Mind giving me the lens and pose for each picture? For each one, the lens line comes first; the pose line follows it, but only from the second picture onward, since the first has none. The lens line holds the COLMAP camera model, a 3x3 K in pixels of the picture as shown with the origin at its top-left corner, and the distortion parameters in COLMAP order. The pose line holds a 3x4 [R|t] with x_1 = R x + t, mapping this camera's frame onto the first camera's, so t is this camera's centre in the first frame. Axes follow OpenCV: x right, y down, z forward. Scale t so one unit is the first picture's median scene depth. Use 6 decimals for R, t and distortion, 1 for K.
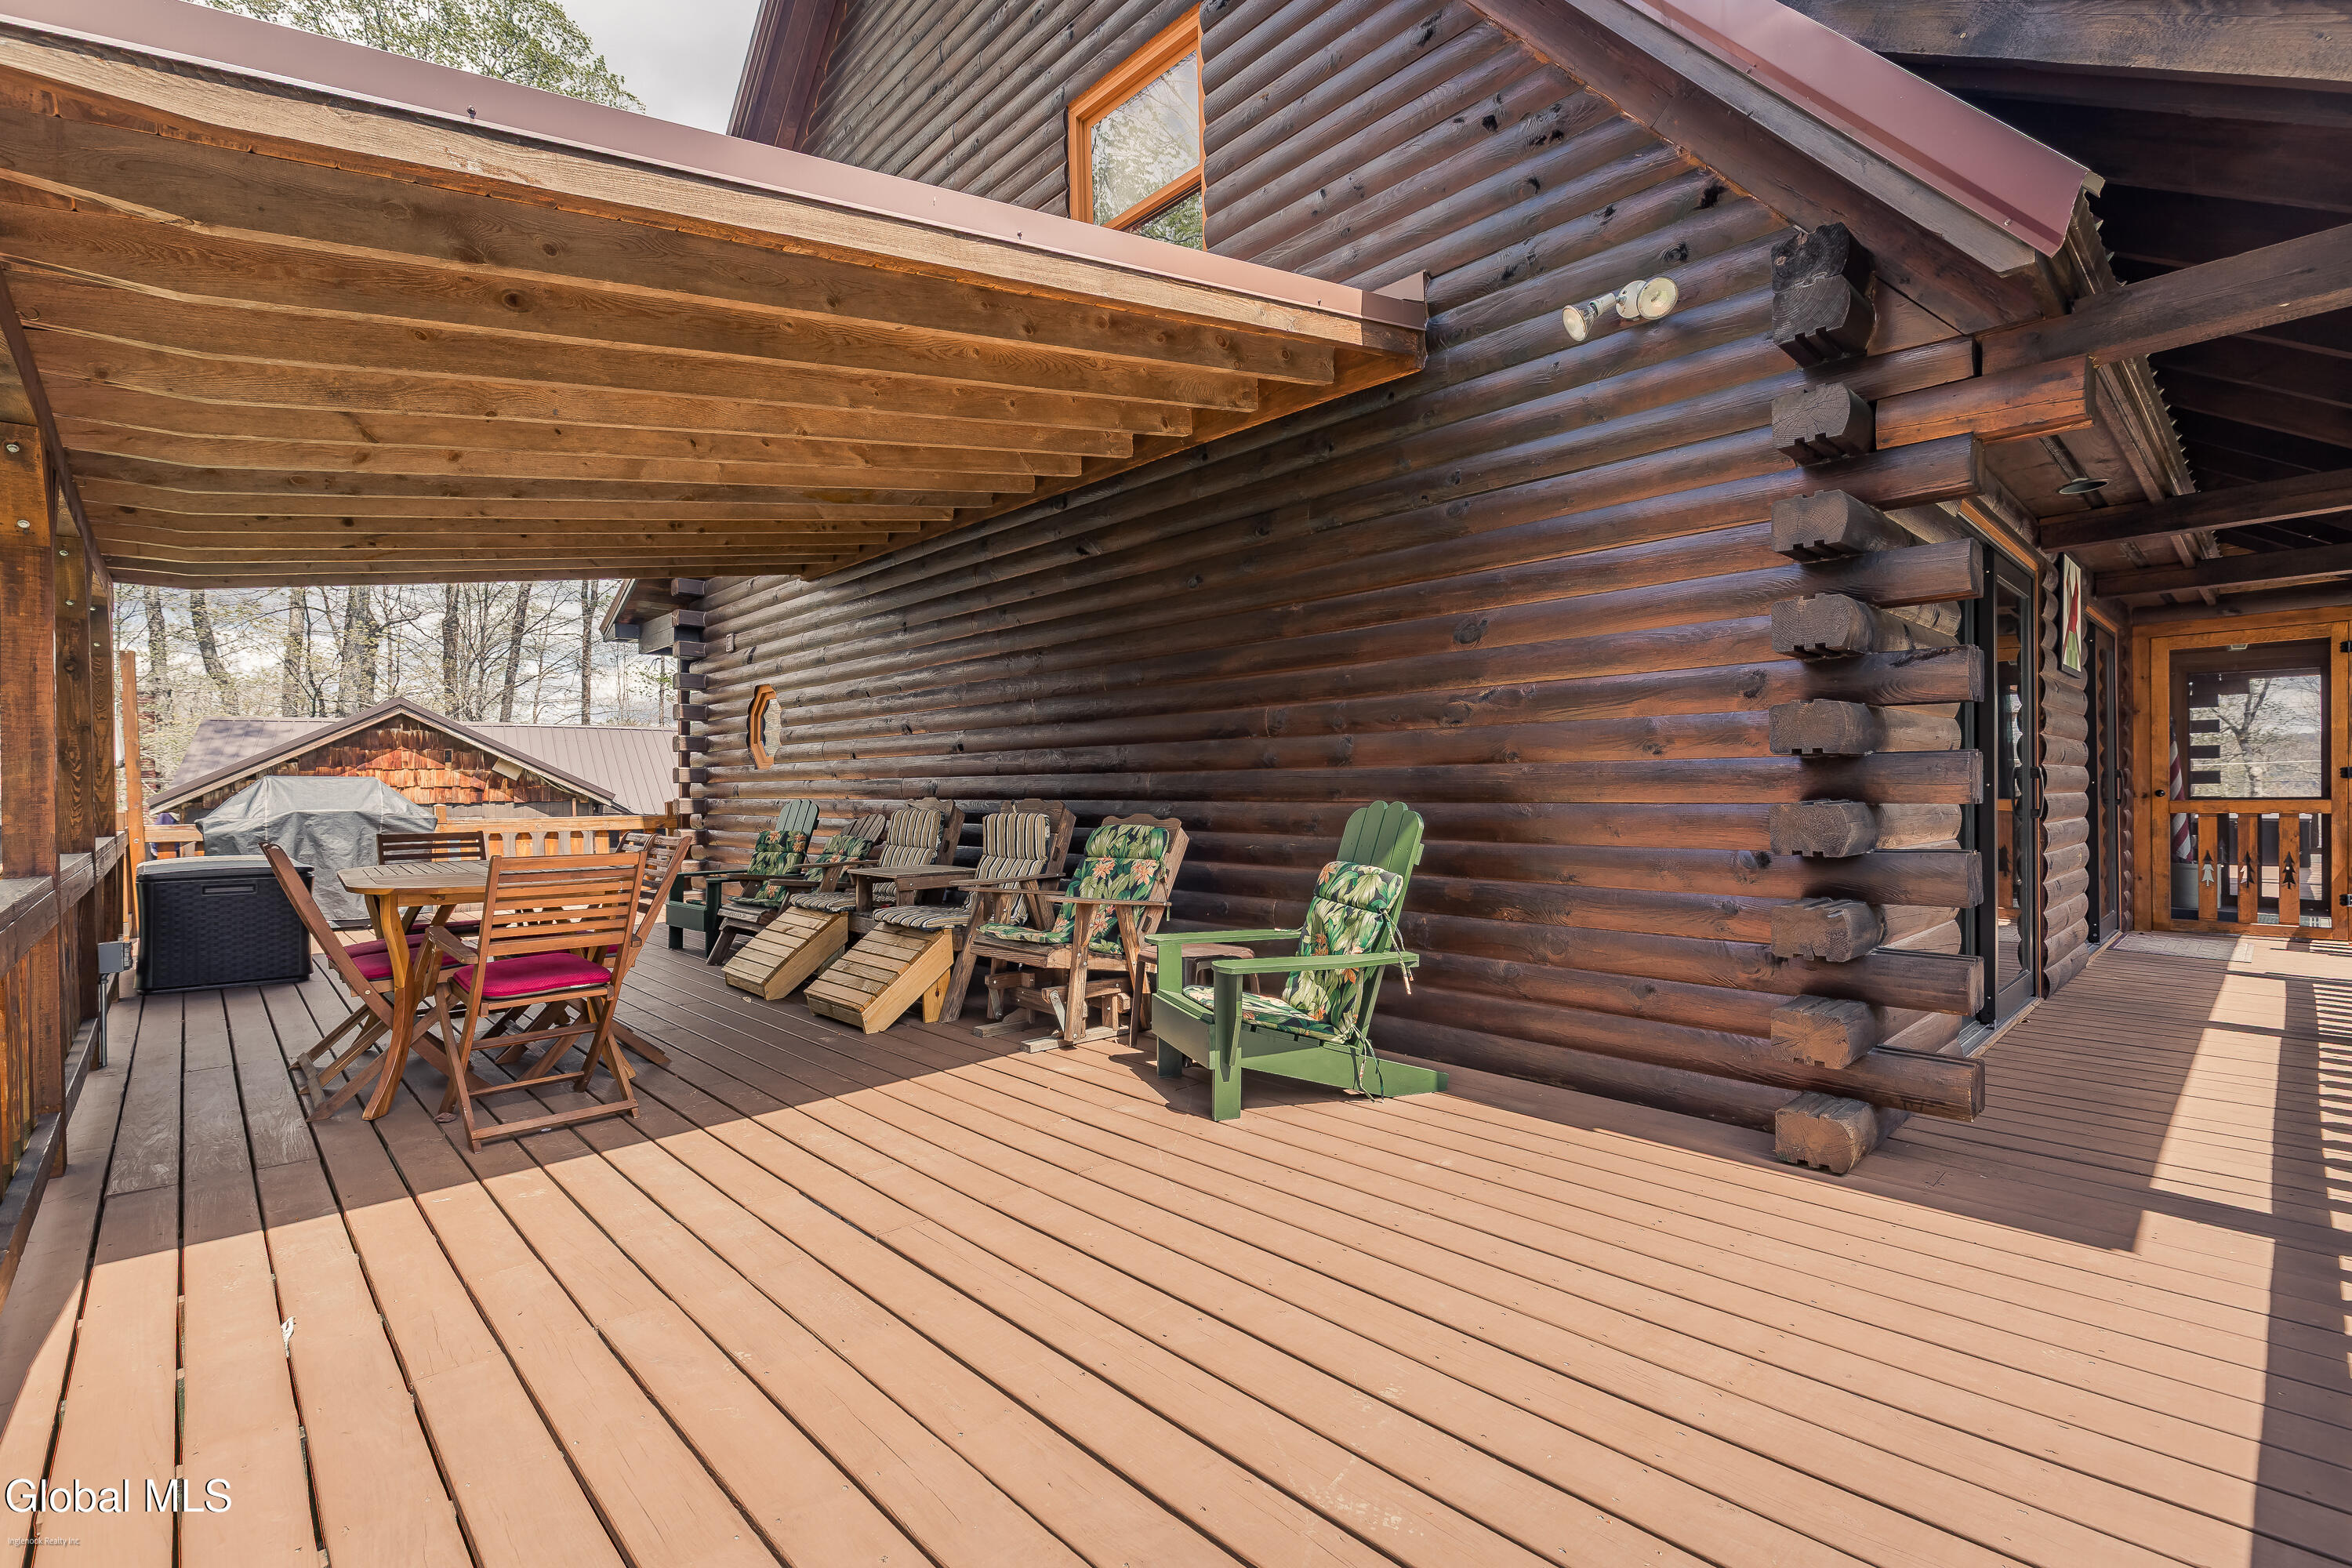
lens RADIAL K [[1052.7, 0, 1176.0], [0, 1052.7, 784.0], [0, 0, 1]] dist [0.007293, -0.000138]
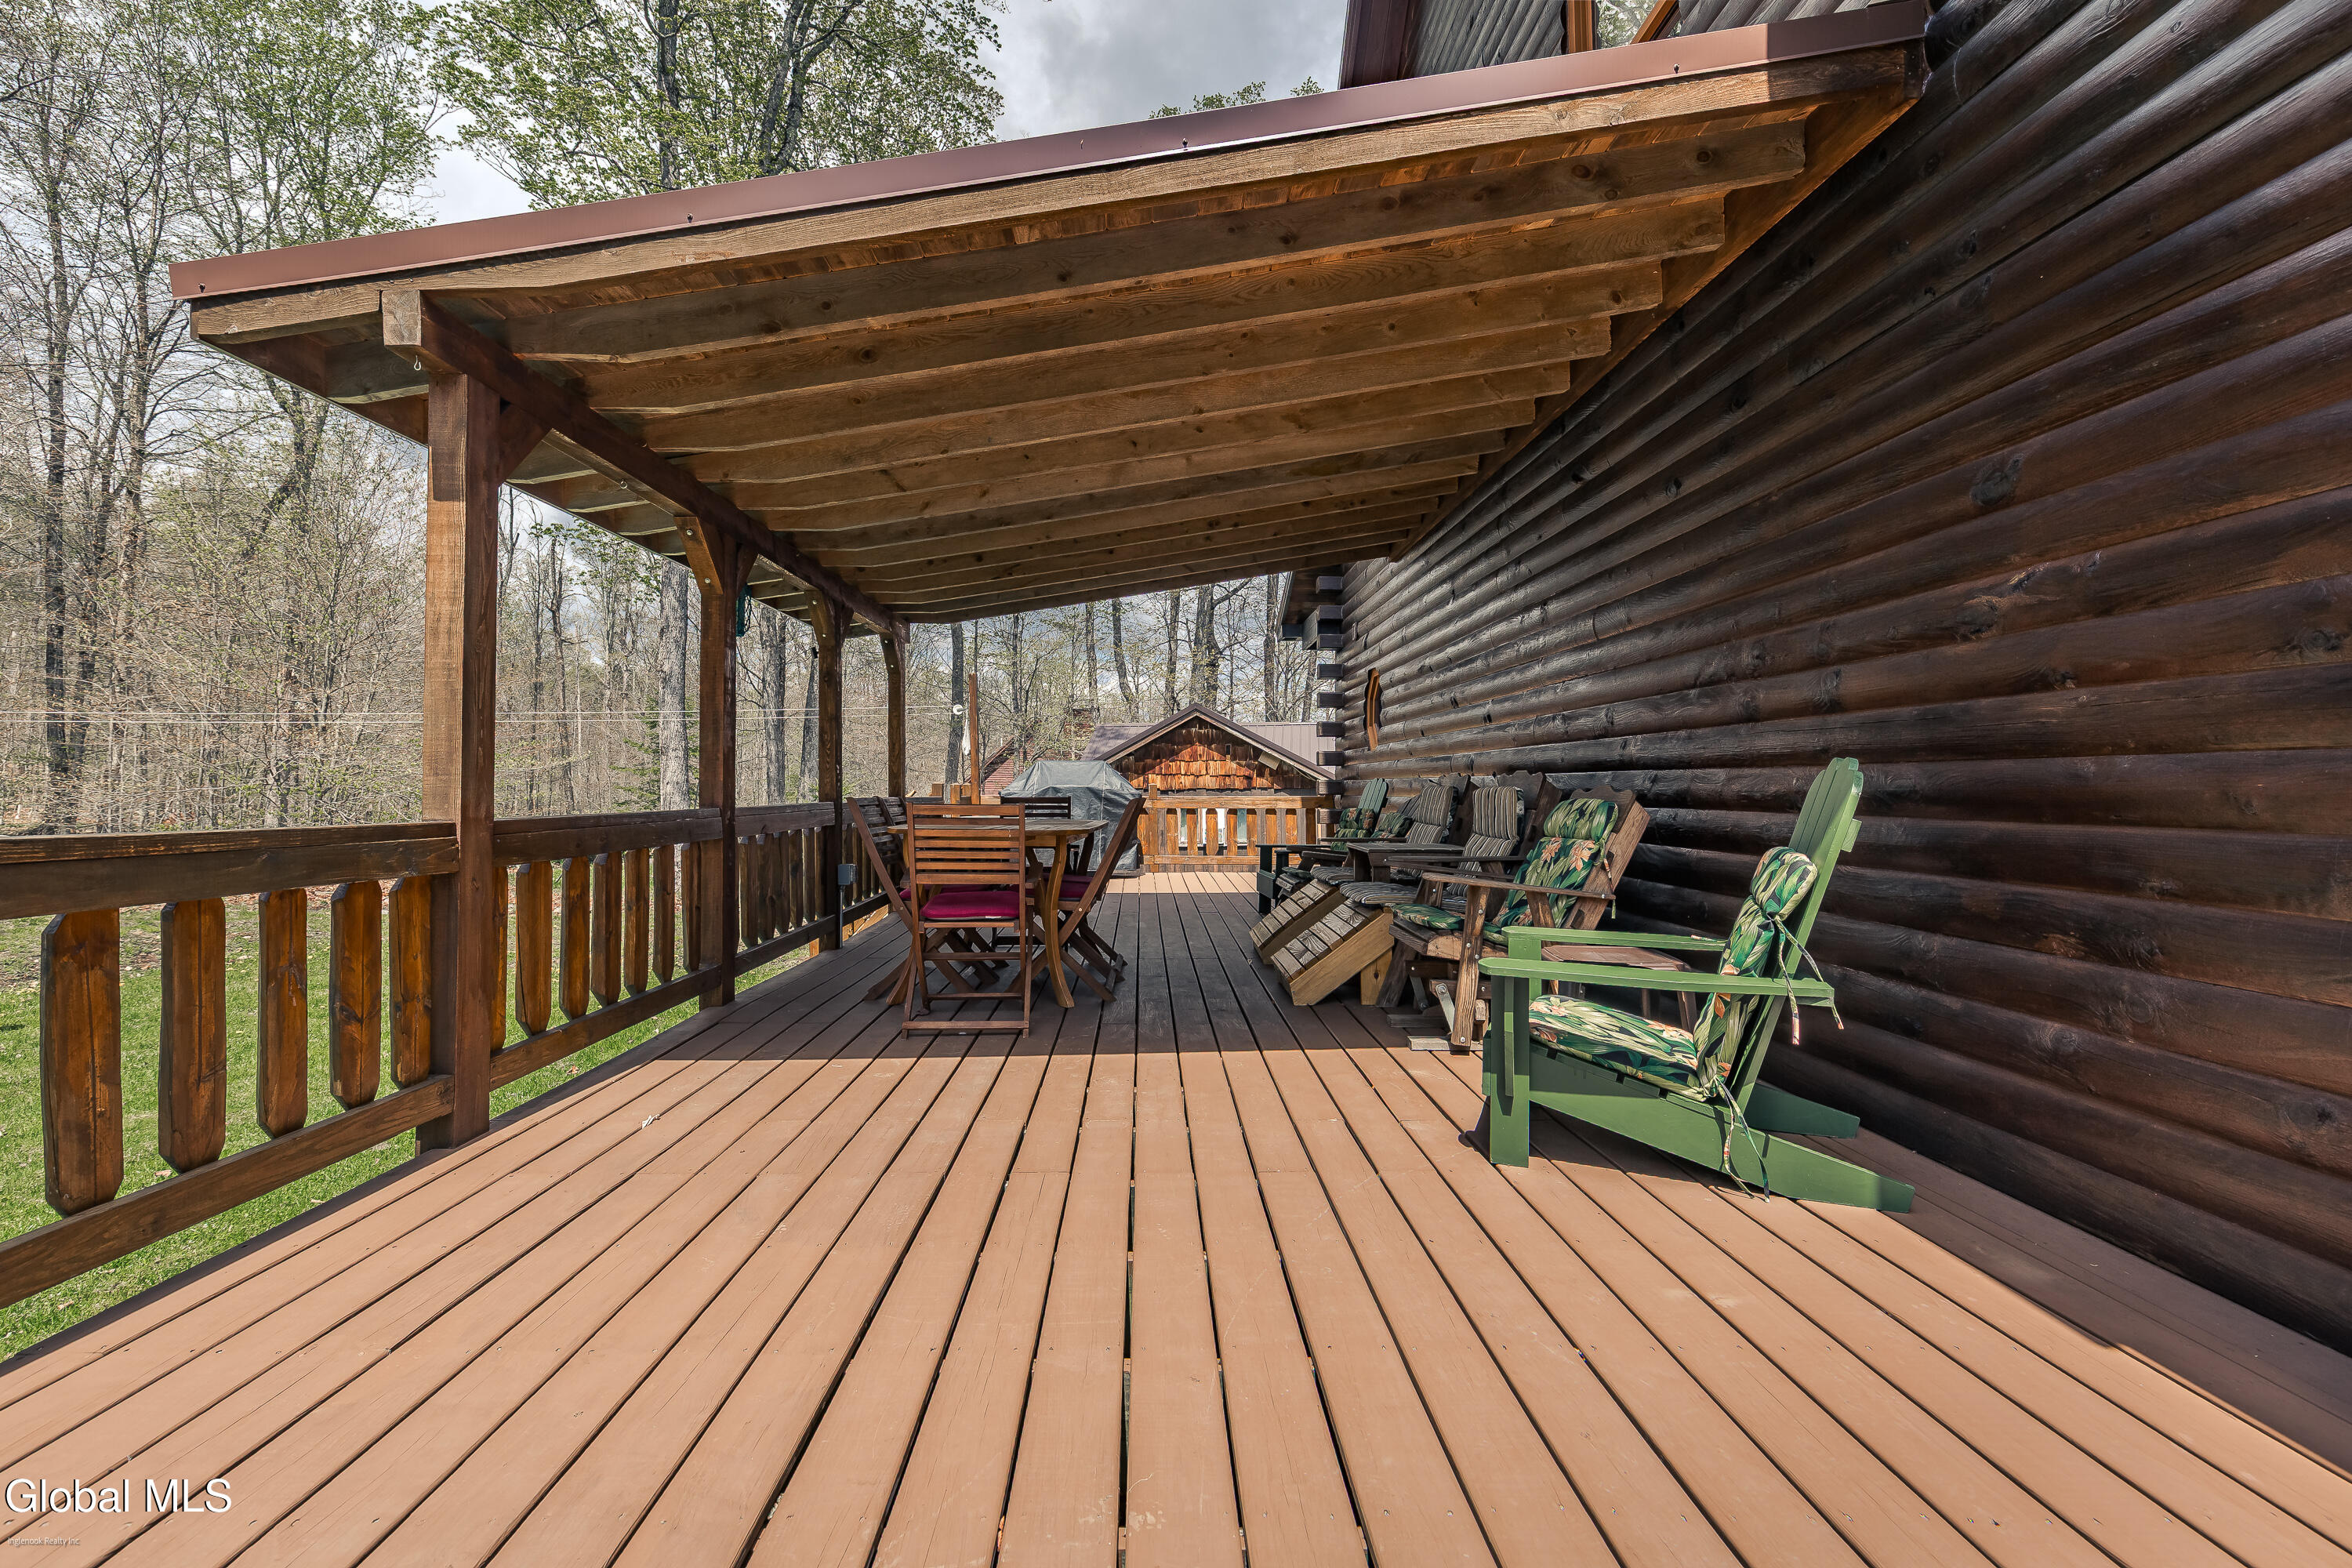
lens RADIAL K [[1062.8, 0, 1171.5], [0, 1062.8, 756.2], [0, 0, 1]] dist [0.008570, -0.000439]
pose [[0.747112, -0.010801, -0.664611, 0.341075], [-0.004087, 0.999774, -0.020842, 0.031463], [0.664686, 0.018288, 0.746899, 0.216544]]
